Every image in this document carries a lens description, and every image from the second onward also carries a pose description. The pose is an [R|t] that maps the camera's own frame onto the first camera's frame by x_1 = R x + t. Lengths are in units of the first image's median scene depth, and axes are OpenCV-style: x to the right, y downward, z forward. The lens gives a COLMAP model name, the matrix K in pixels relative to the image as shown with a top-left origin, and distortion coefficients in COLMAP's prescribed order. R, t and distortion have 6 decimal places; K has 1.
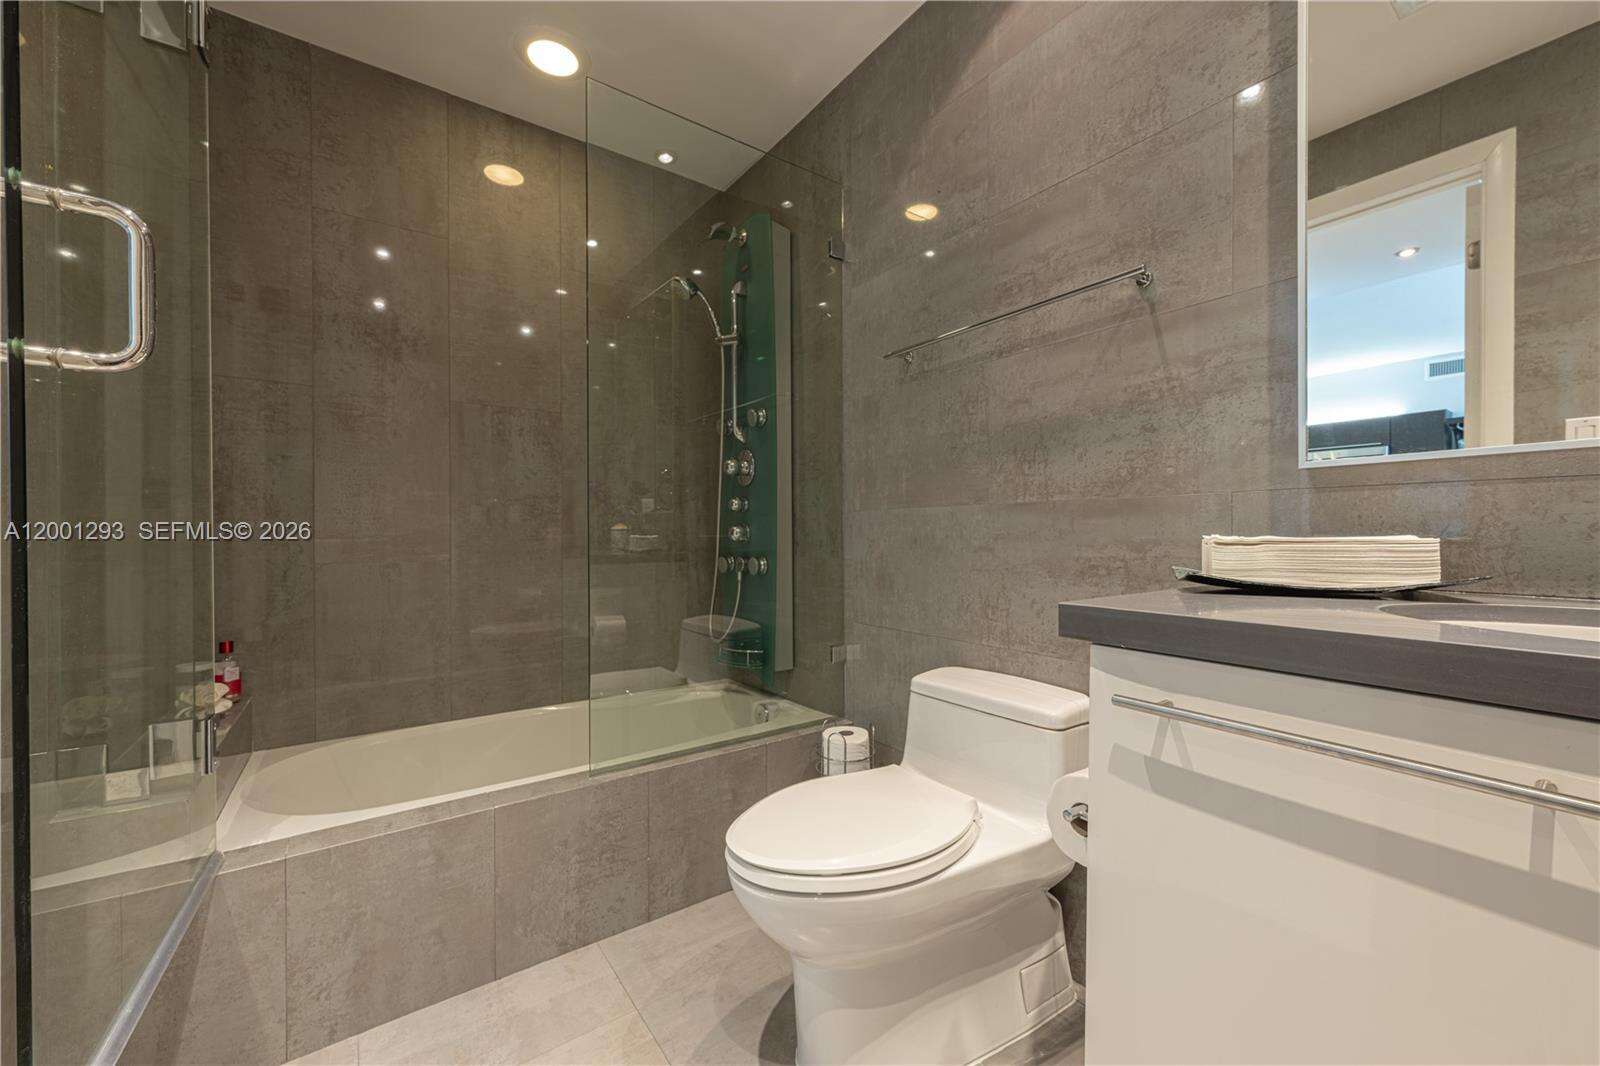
lens RADIAL K [[641.8, 0, 902.9], [0, 641.8, 532.4], [0, 0, 1]] dist [-0.000964, -0.000038]
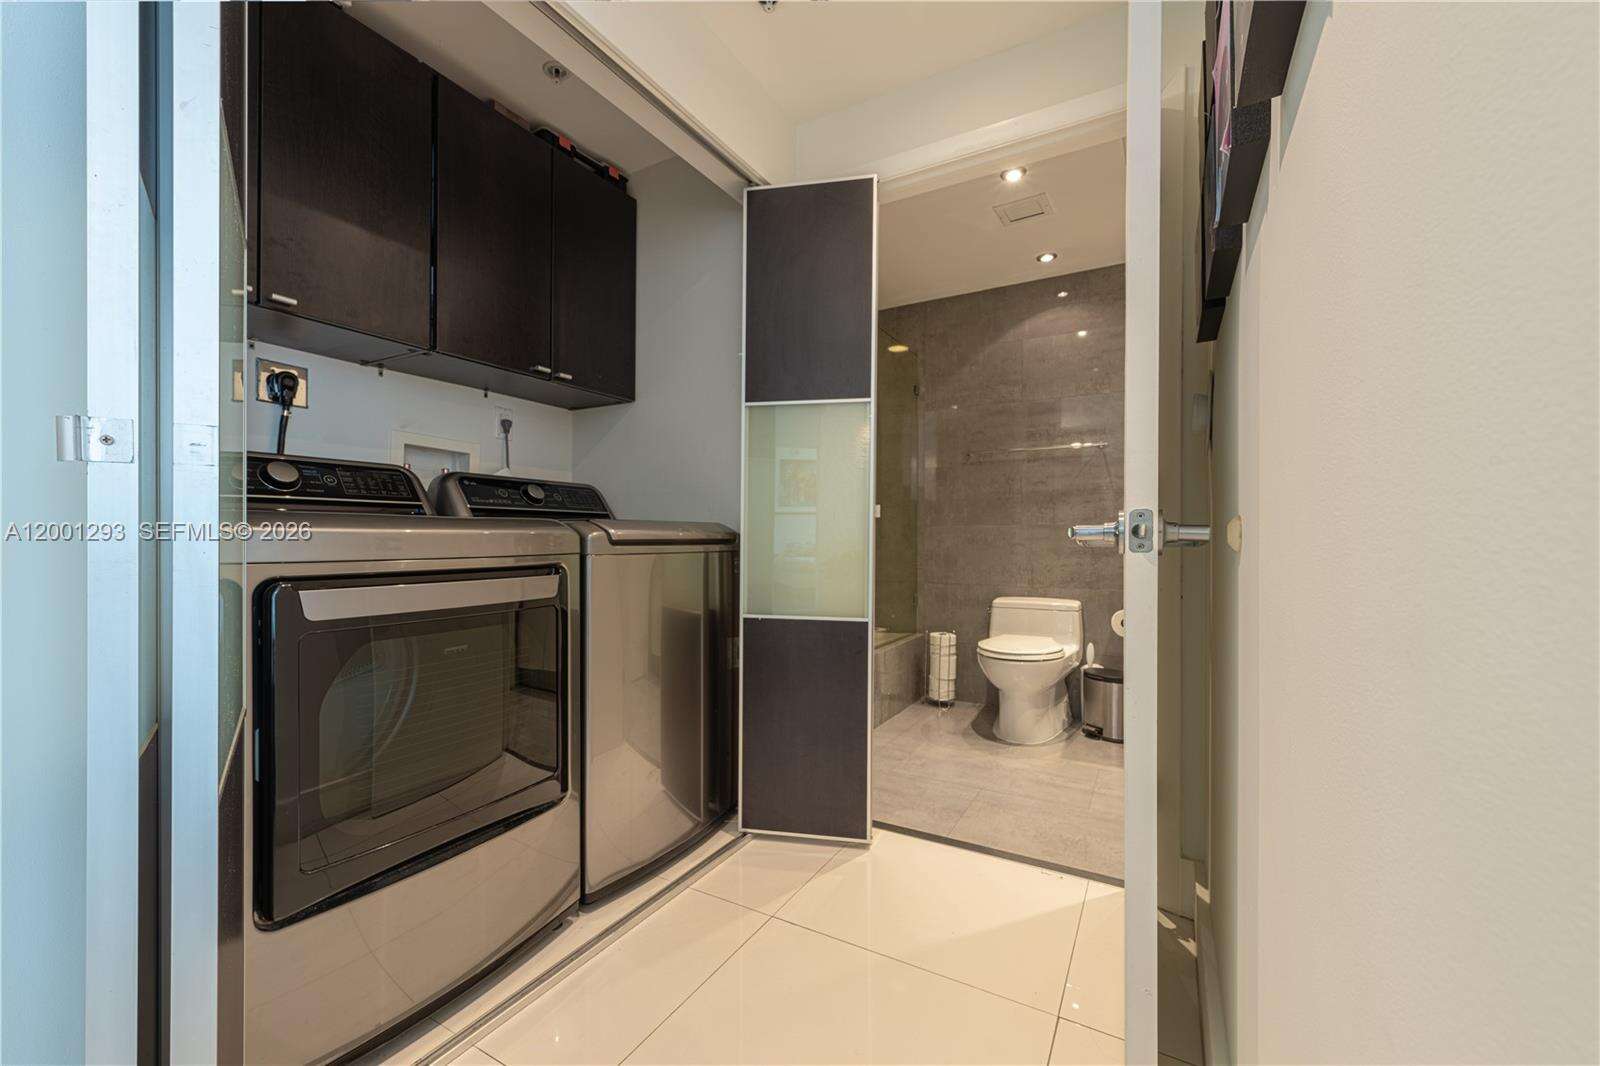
lens RADIAL K [[635.6, 0, 800.0], [0, 635.6, 533.0], [0, 0, 1]] dist [0.000354, 0.000013]
pose [[0.935581, 0.005742, 0.353066, -1.422368], [-0.005446, 0.999983, -0.001832, -0.005946], [-0.353071, -0.000209, 0.935596, -0.862510]]
